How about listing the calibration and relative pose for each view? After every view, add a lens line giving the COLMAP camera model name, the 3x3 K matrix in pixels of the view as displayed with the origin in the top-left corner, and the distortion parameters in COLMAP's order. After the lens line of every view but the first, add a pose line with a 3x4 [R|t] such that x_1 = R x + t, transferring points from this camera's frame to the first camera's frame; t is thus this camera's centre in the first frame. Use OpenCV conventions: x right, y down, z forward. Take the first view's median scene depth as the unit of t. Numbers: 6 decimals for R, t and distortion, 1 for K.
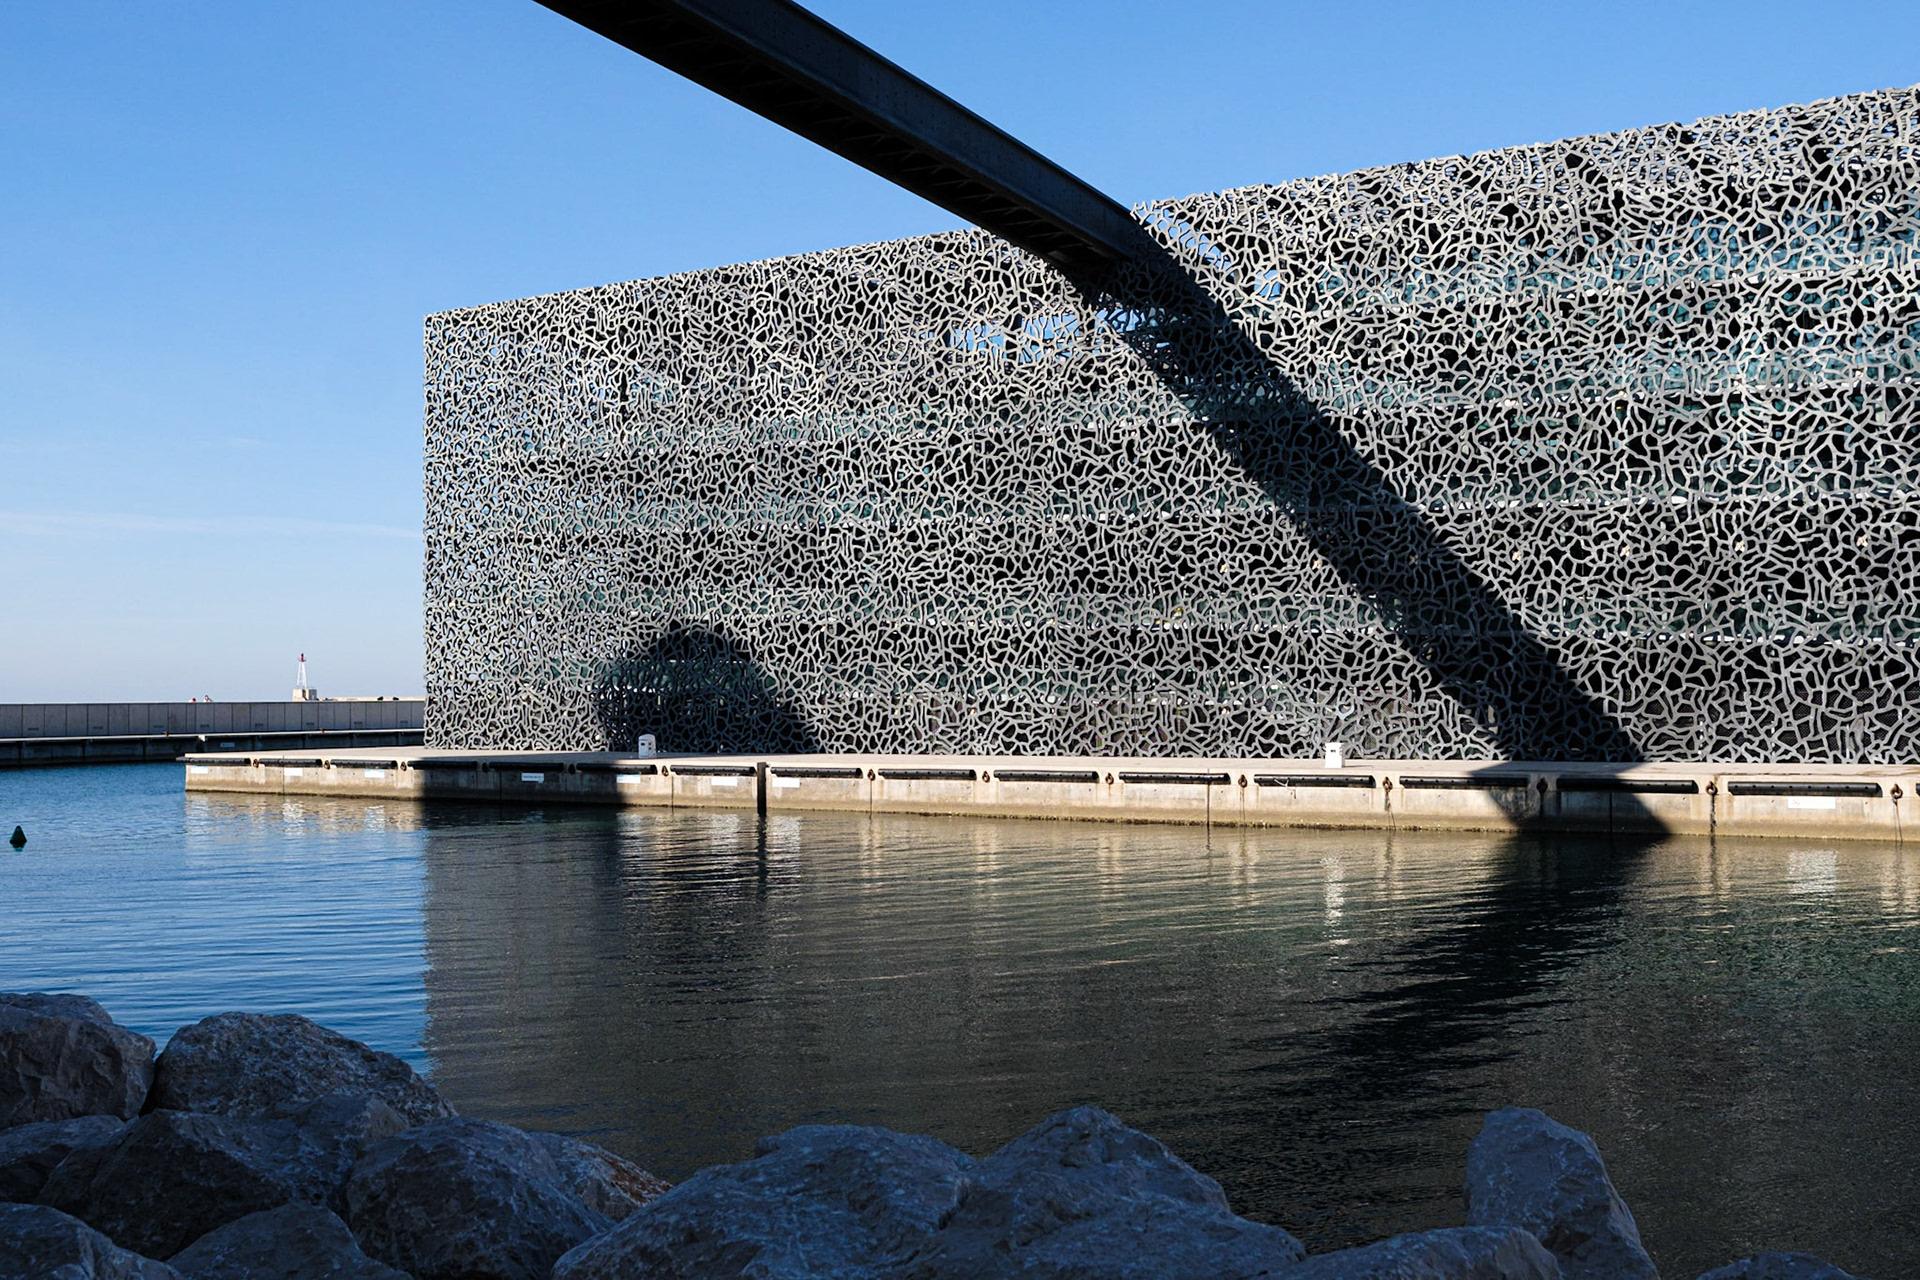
lens RADIAL K [[1856.7, 0, 1000.8], [0, 1856.7, 652.3], [0, 0, 1]] dist [-0.079179, 0.175210]
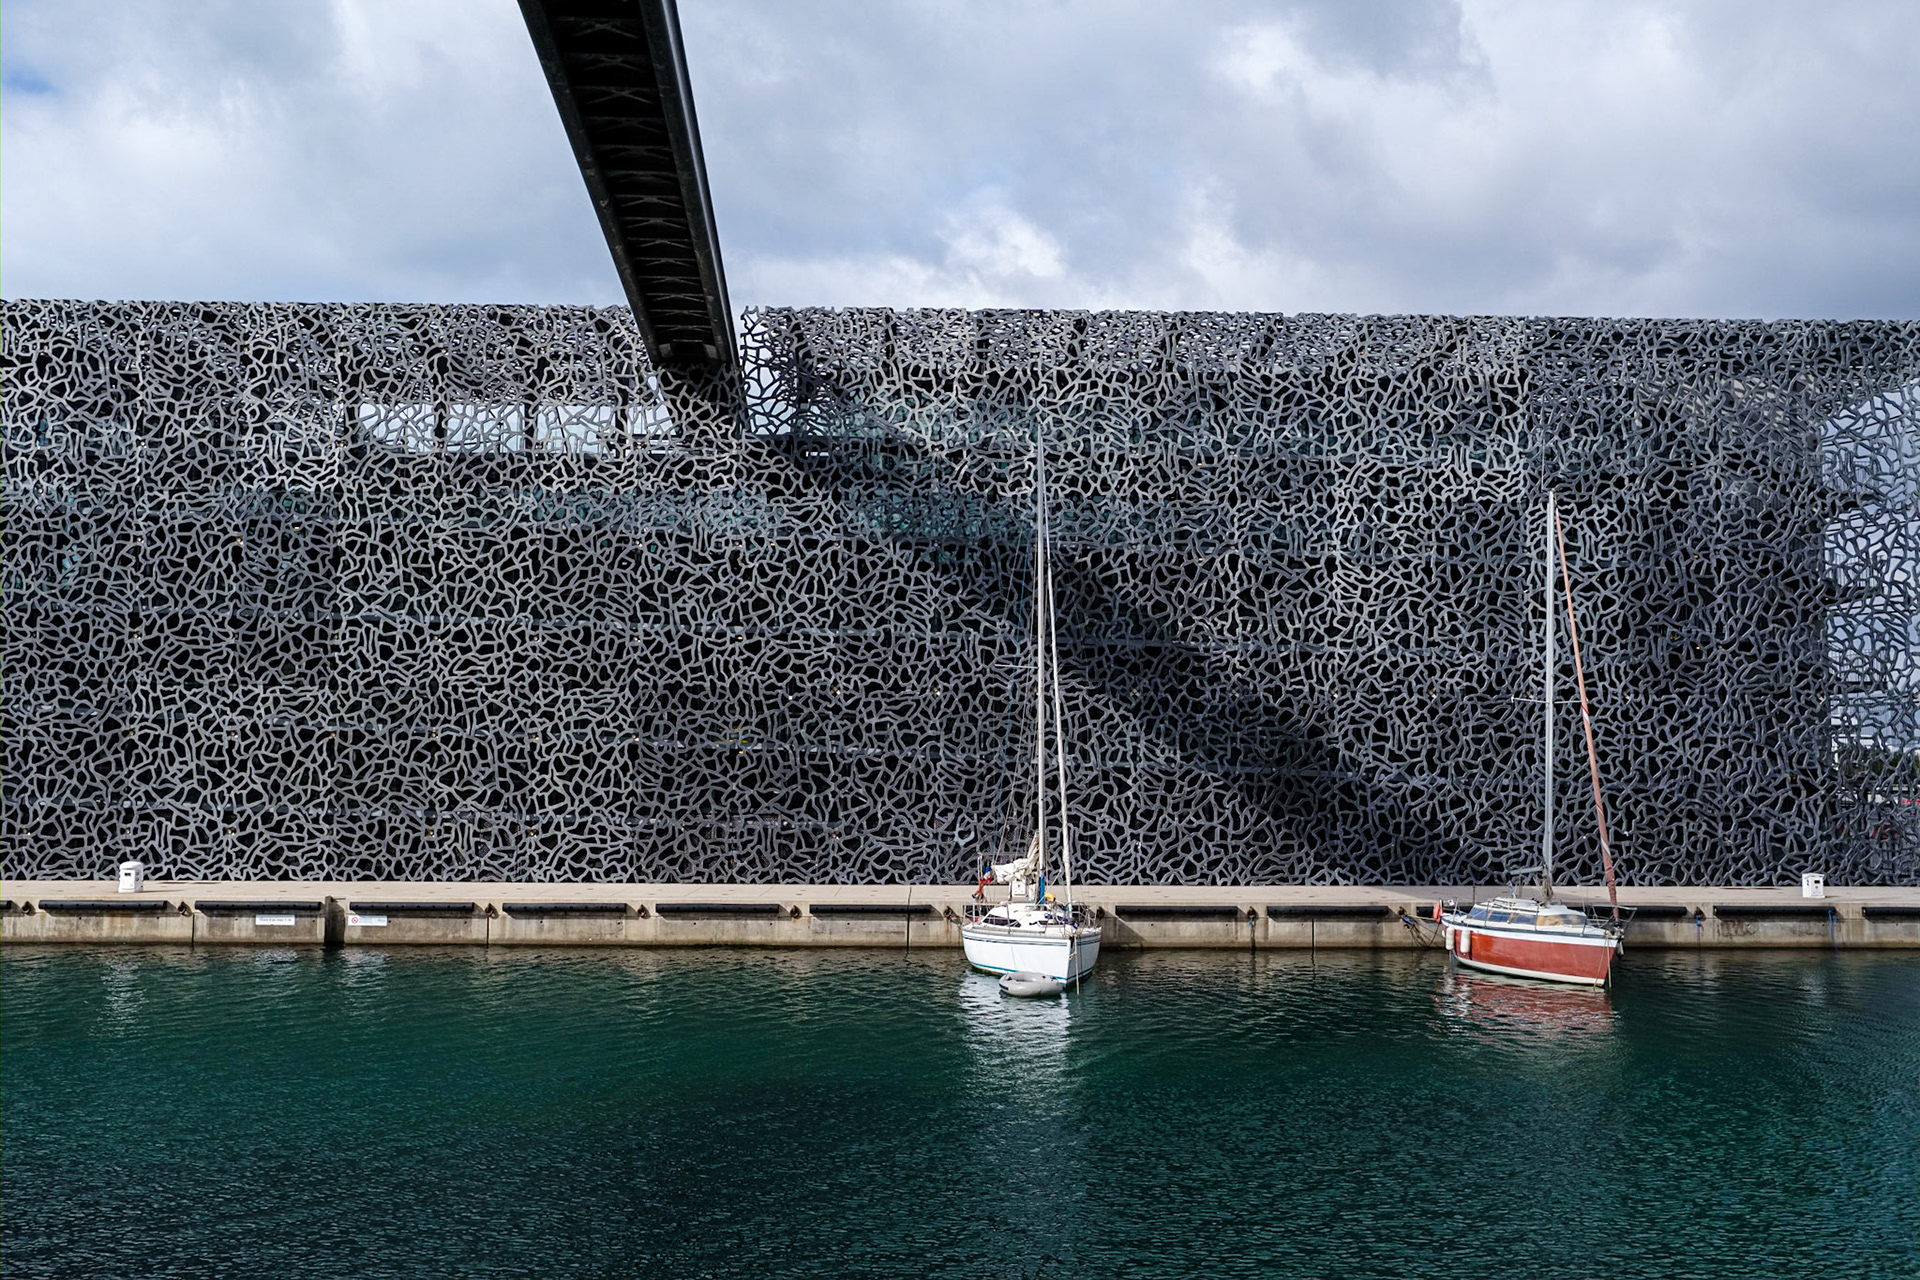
lens RADIAL K [[1762.8, 0, 931.4], [0, 1762.8, 680.7], [0, 0, 1]] dist [-0.071937, 0.171674]
pose [[0.856690, 0.051823, 0.513221, -0.314083], [-0.023222, 0.997807, -0.061991, 0.006537], [-0.515308, 0.041189, 0.856015, 0.179744]]
